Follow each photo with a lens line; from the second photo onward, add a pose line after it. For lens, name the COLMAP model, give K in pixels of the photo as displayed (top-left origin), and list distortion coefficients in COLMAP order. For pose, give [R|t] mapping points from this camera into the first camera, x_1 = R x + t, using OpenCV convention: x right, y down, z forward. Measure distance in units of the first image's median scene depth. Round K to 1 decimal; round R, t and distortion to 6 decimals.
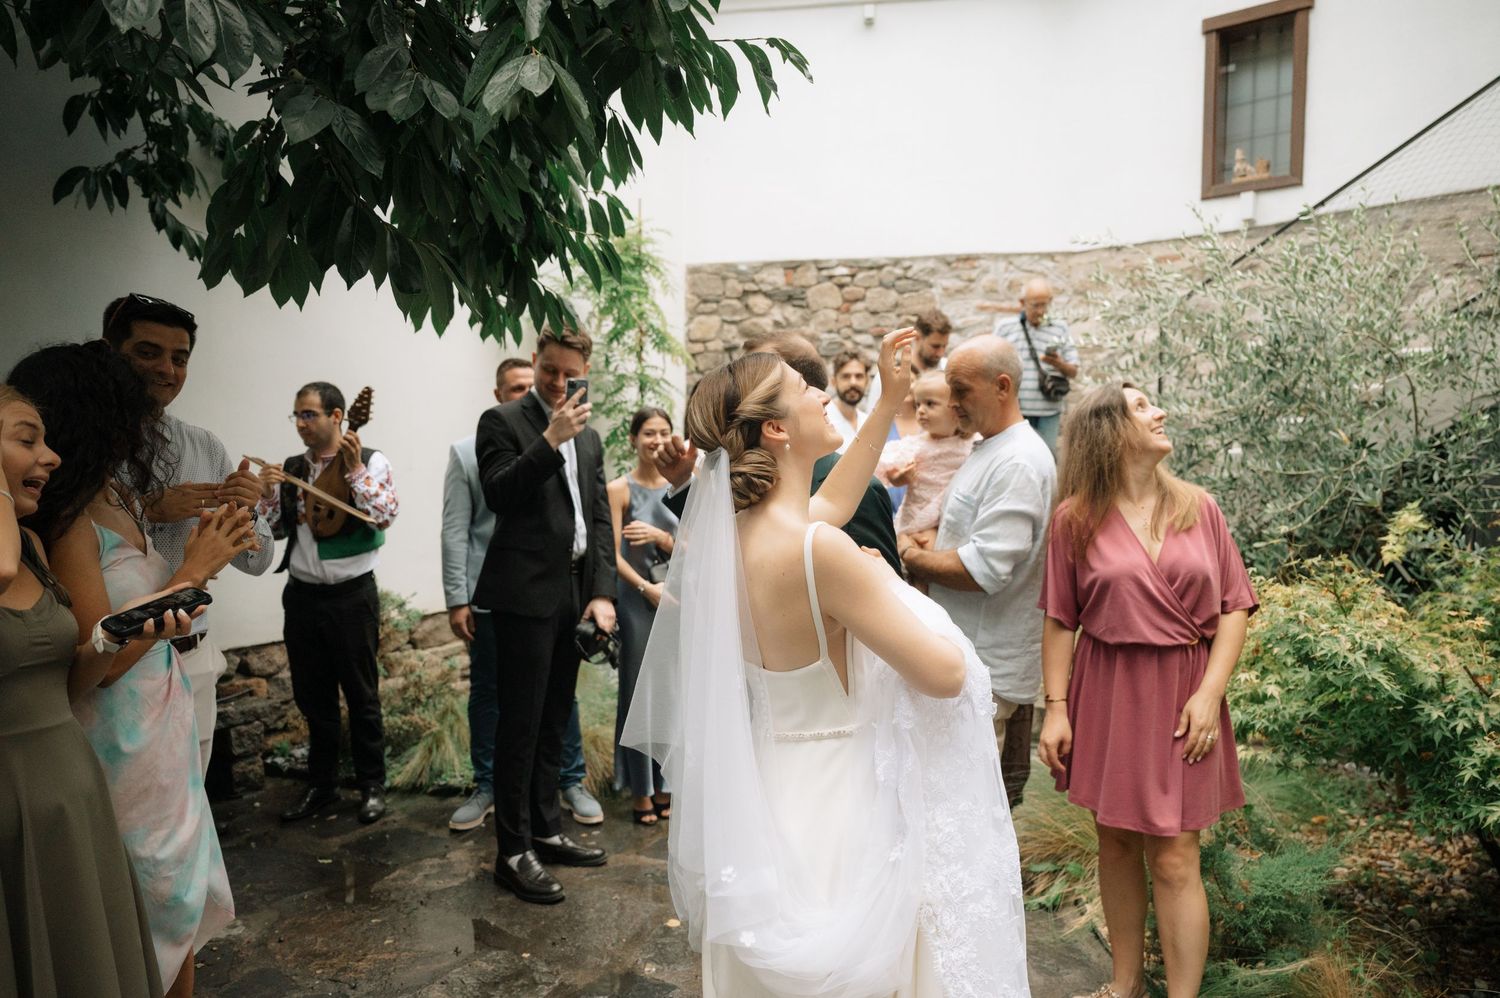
lens RADIAL K [[964.9, 0, 751.9], [0, 964.9, 513.8], [0, 0, 1]] dist [0.002763, 0.000591]
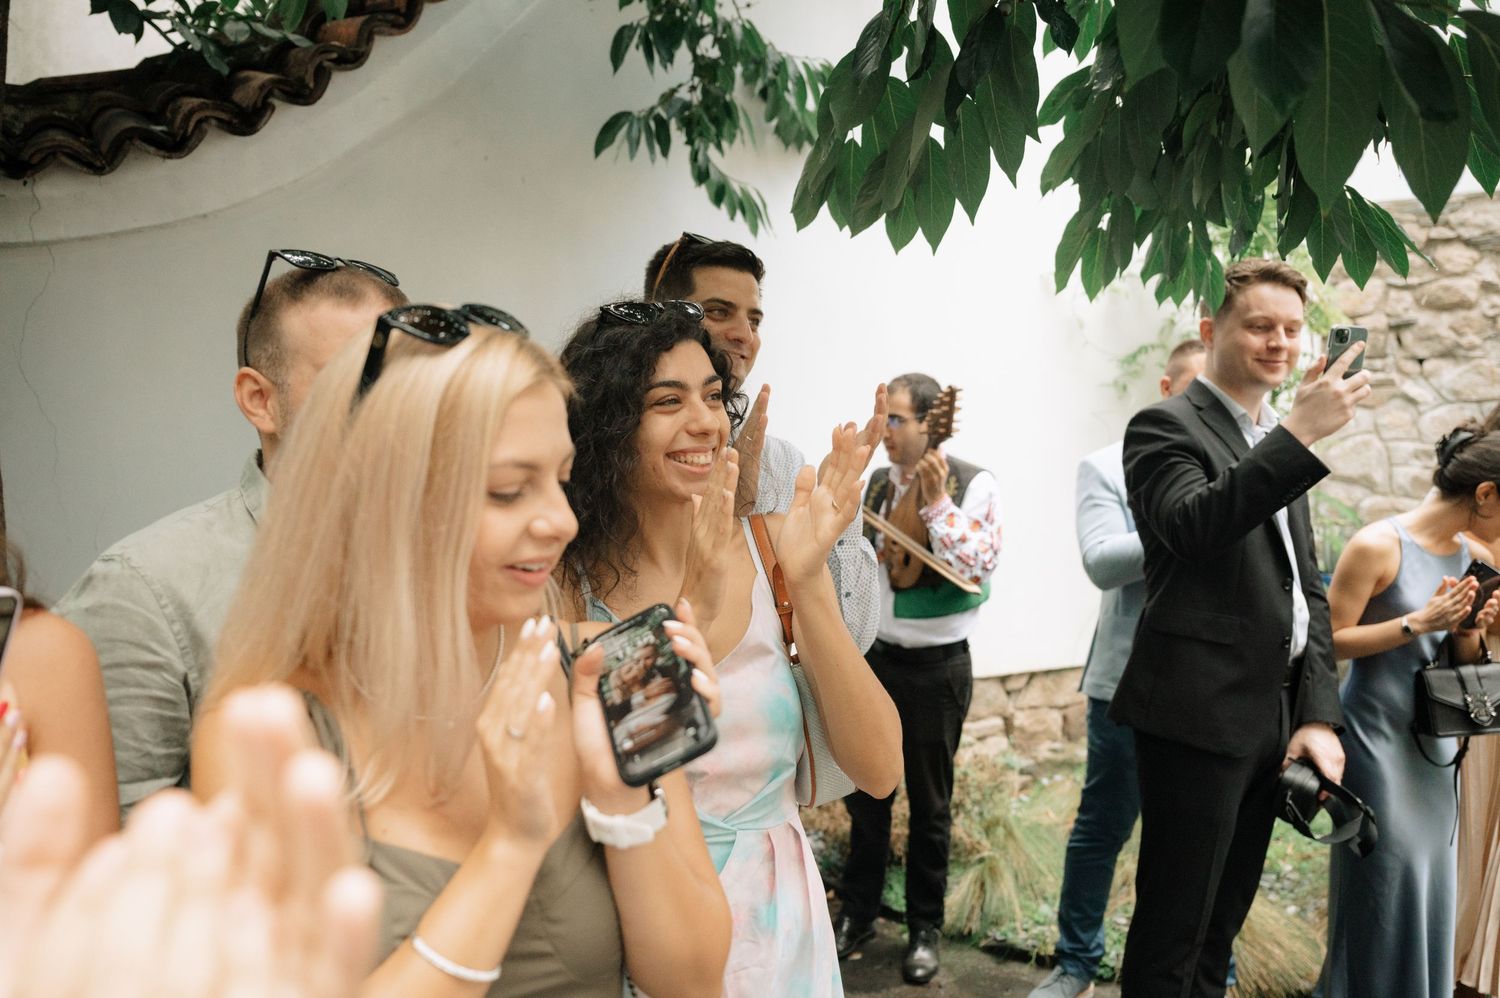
lens RADIAL K [[1045.6, 0, 750.0], [0, 1045.6, 499.0], [0, 0, 1]] dist [0.000697, -0.005247]
pose [[0.906624, 0.044628, -0.419573, -0.202000], [-0.054842, 0.998419, -0.012306, -0.025775], [0.418360, 0.034167, 0.907638, 0.241542]]
